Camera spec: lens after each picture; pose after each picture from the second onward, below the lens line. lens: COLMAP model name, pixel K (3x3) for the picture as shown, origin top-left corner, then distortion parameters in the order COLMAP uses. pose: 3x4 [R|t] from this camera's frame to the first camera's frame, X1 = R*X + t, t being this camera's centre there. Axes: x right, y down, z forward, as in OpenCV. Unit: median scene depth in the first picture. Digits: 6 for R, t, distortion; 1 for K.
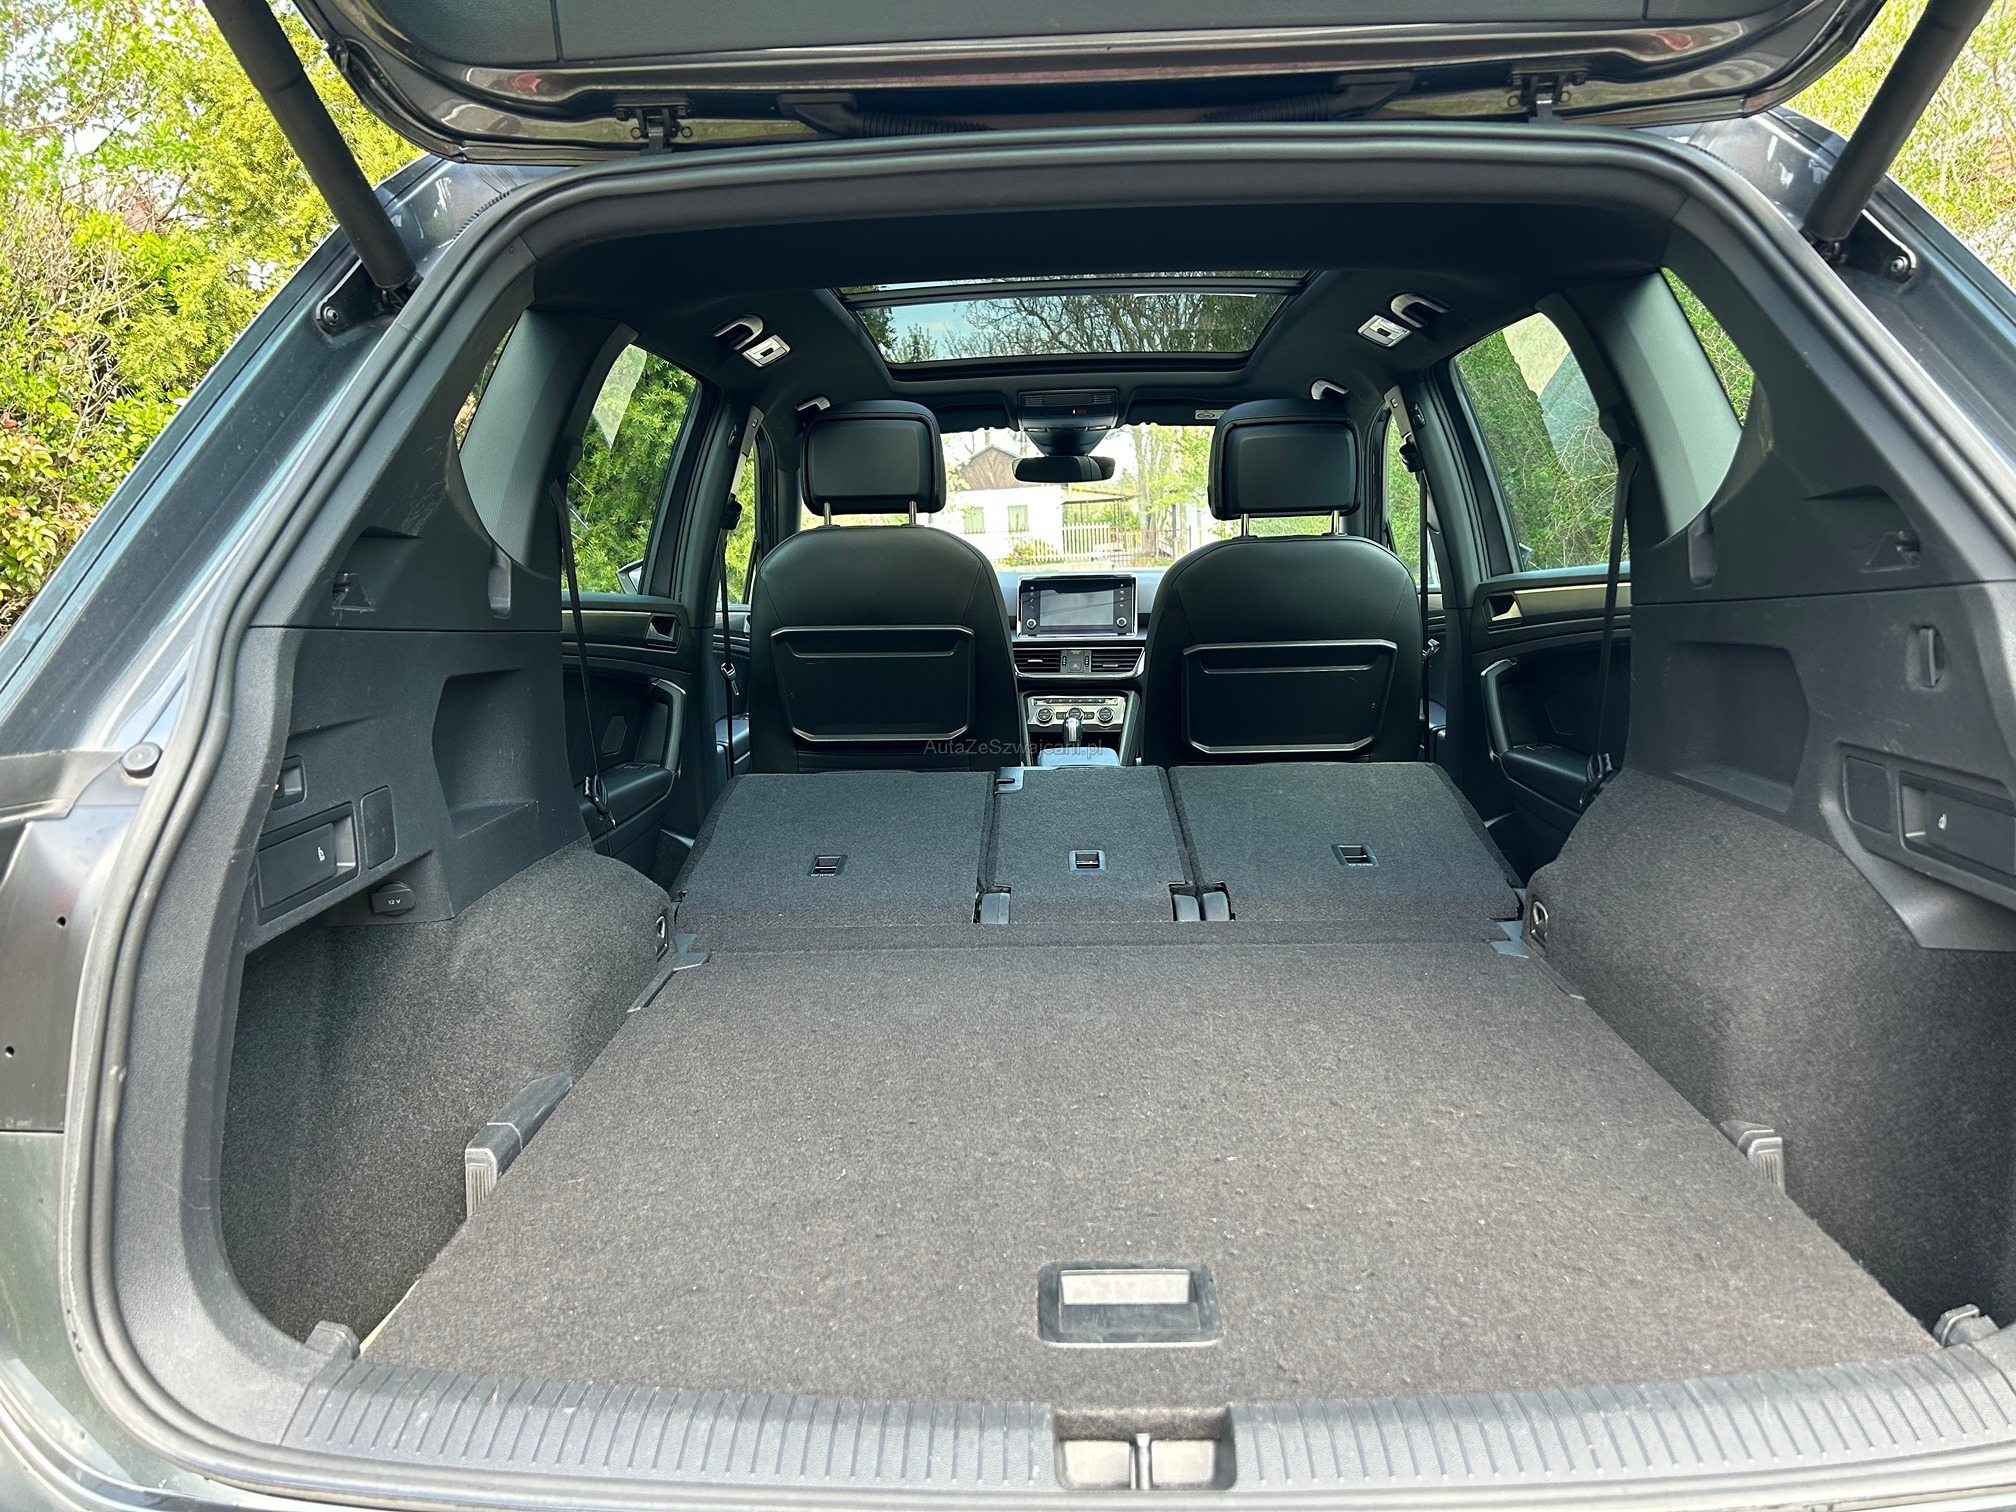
lens RADIAL K [[1500.1, 0, 997.2], [0, 1500.1, 753.7], [0, 0, 1]] dist [0.036349, -0.046195]
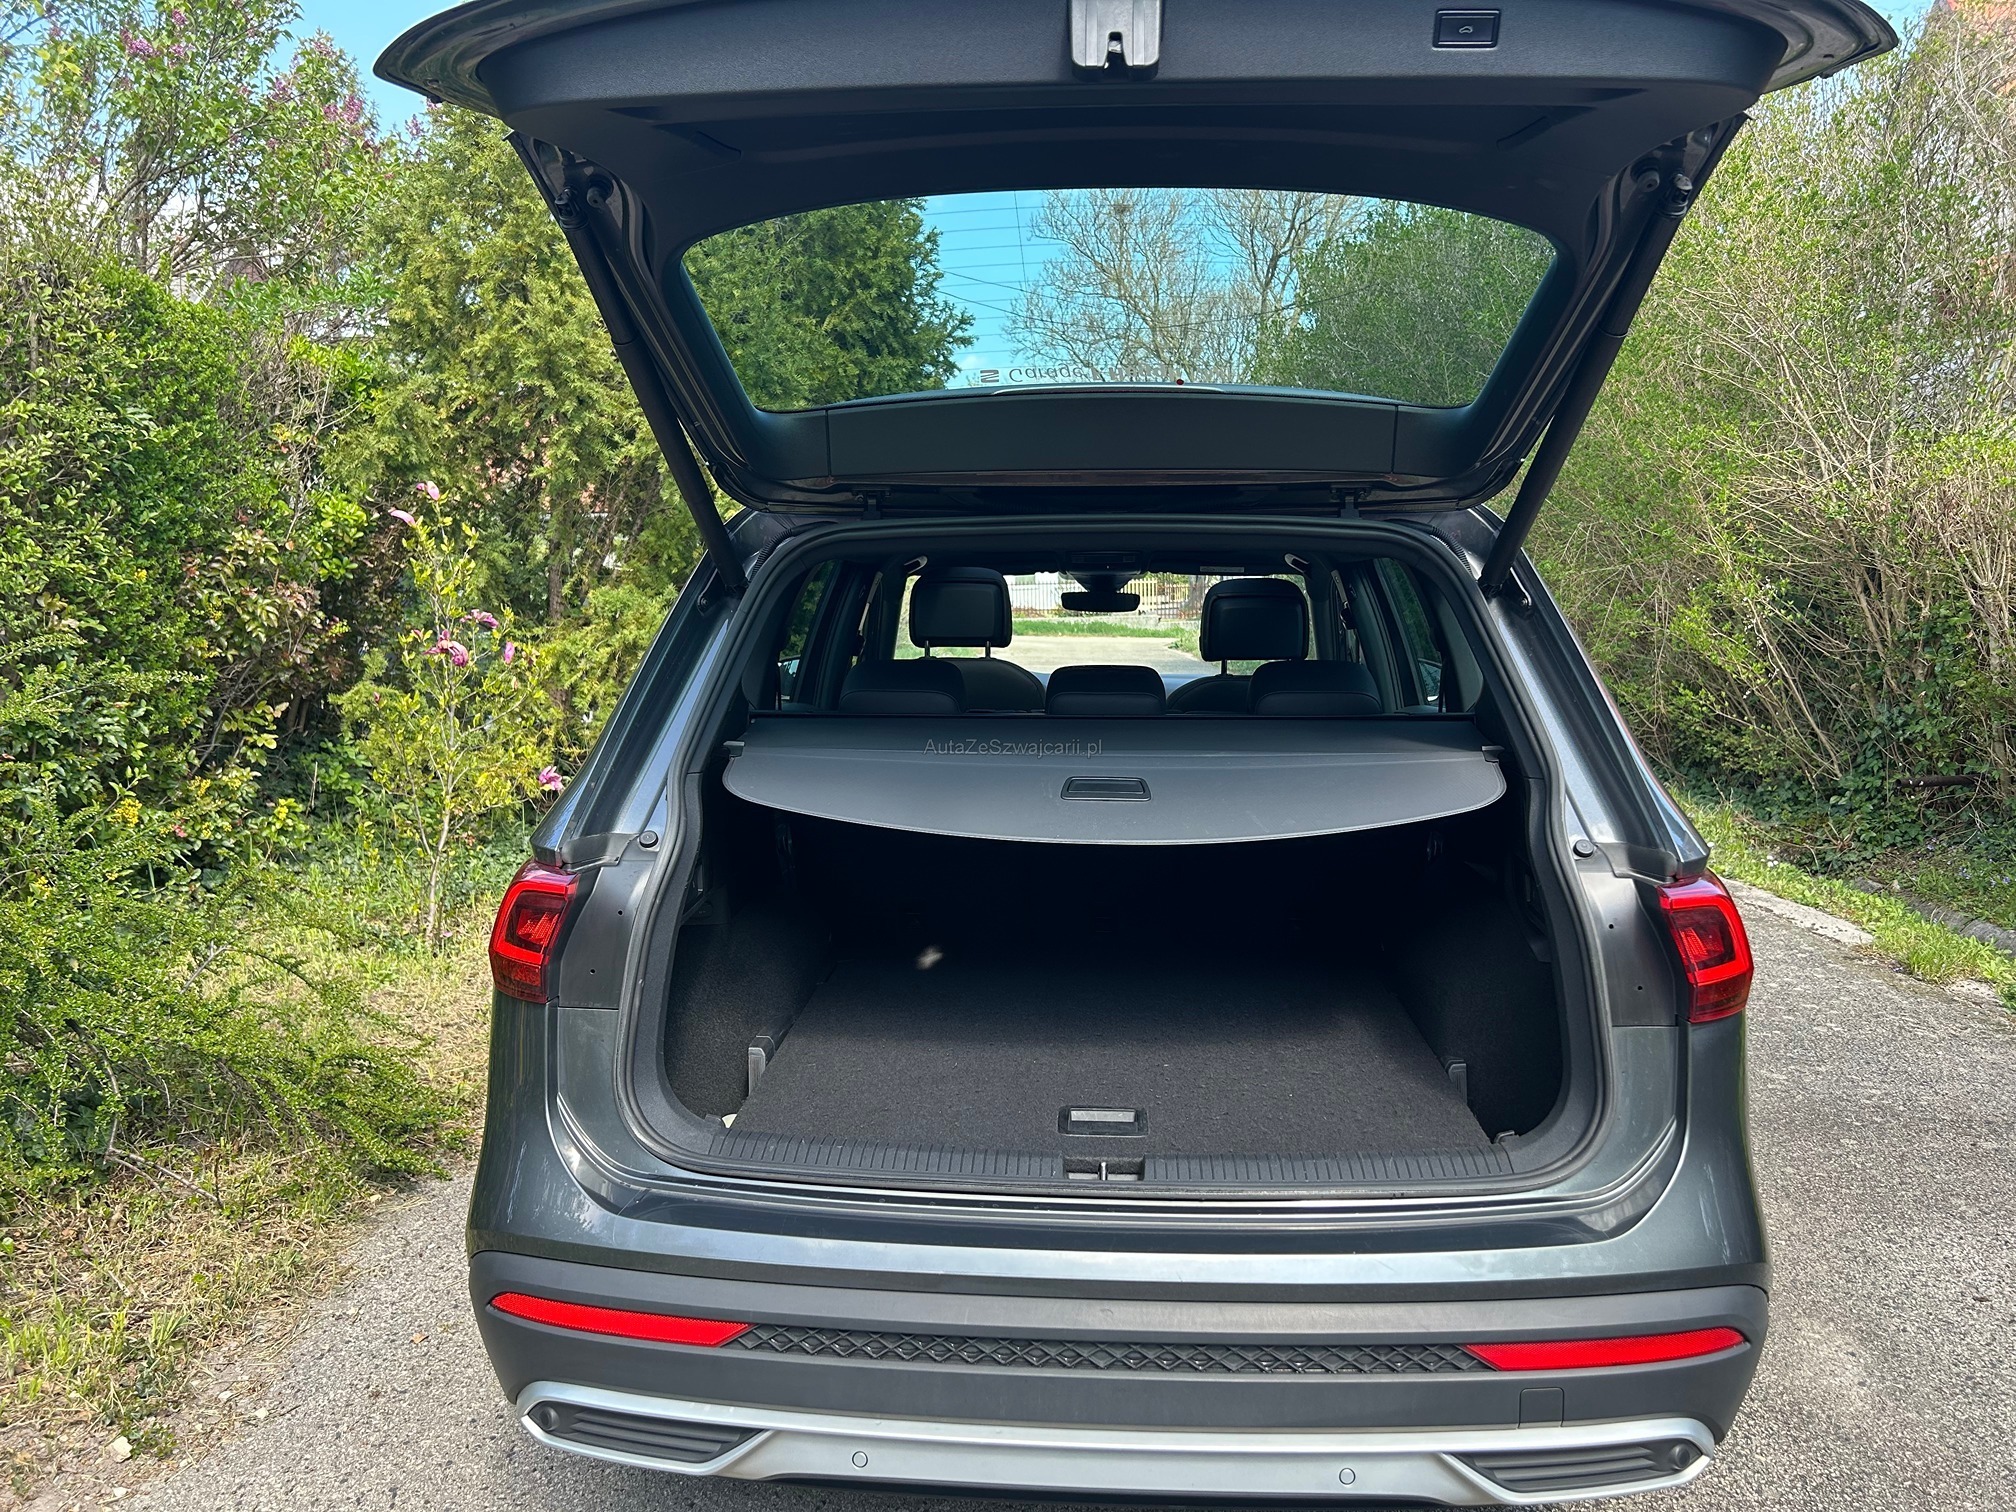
lens RADIAL K [[1500.1, 0, 1015.7], [0, 1500.1, 759.6], [0, 0, 1]] dist [0.036349, -0.046195]
pose [[0.999417, 0.029511, -0.017182, -0.007540], [-0.029913, 0.999272, -0.023664, -0.053600], [0.016471, 0.024164, 0.999572, -0.824042]]
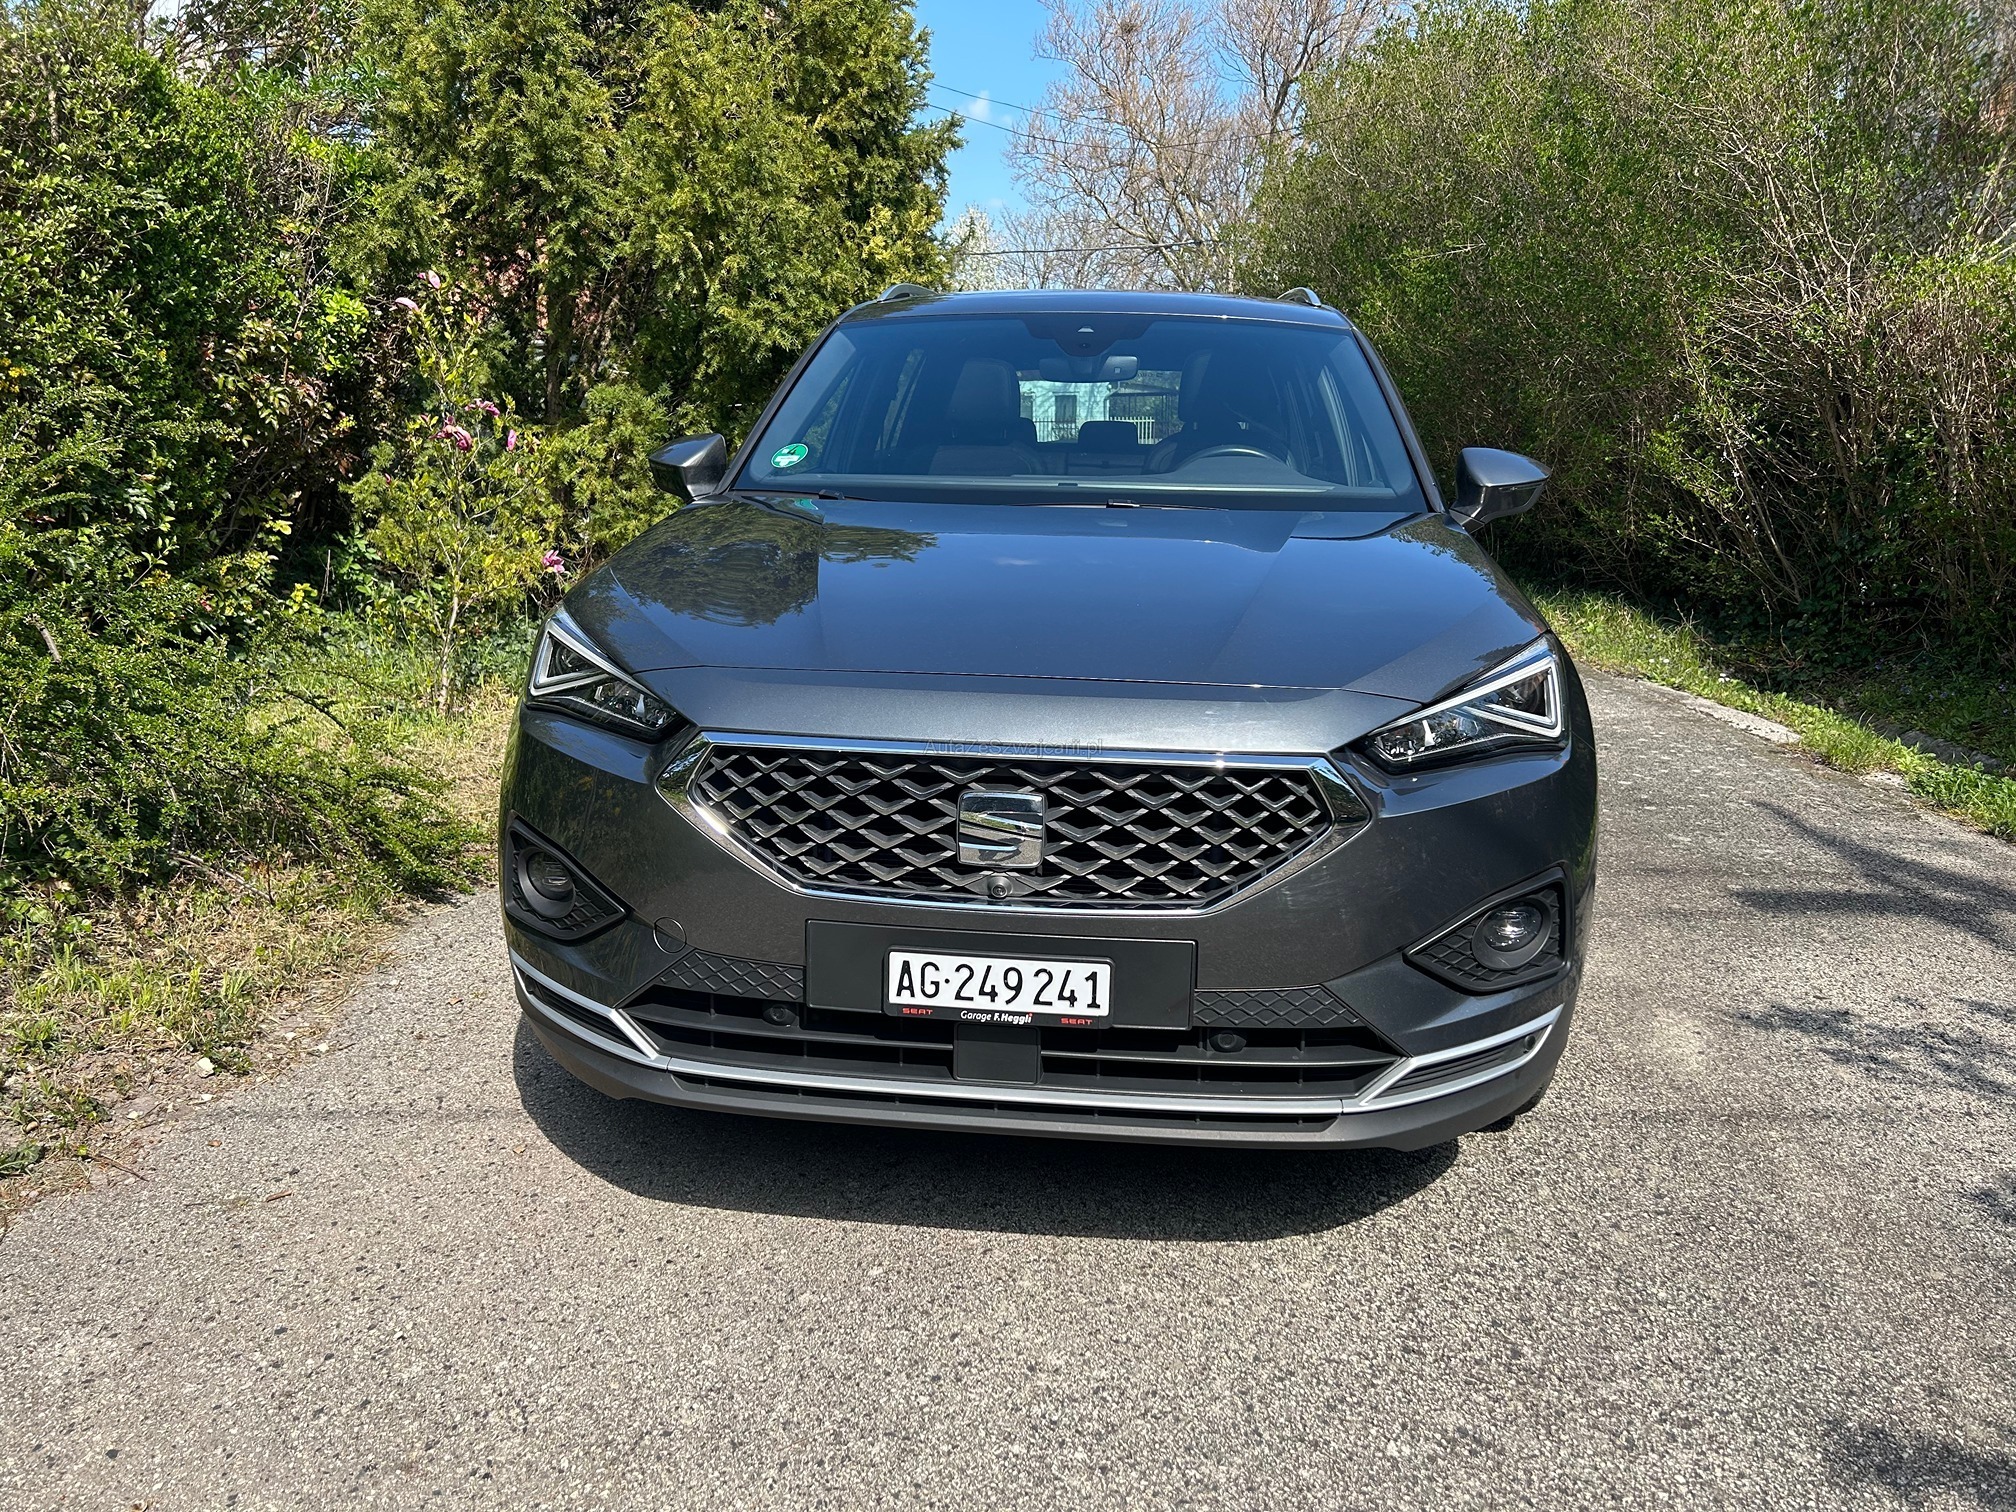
lens RADIAL K [[1500.1, 0, 1001.5], [0, 1500.1, 767.3], [0, 0, 1]] dist [0.036349, -0.046195]
pose [[0.998629, 0.048711, -0.019161, 0.060529], [-0.047035, 0.995696, 0.079861, 0.136817], [0.022968, -0.078850, 0.996622, -1.100962]]
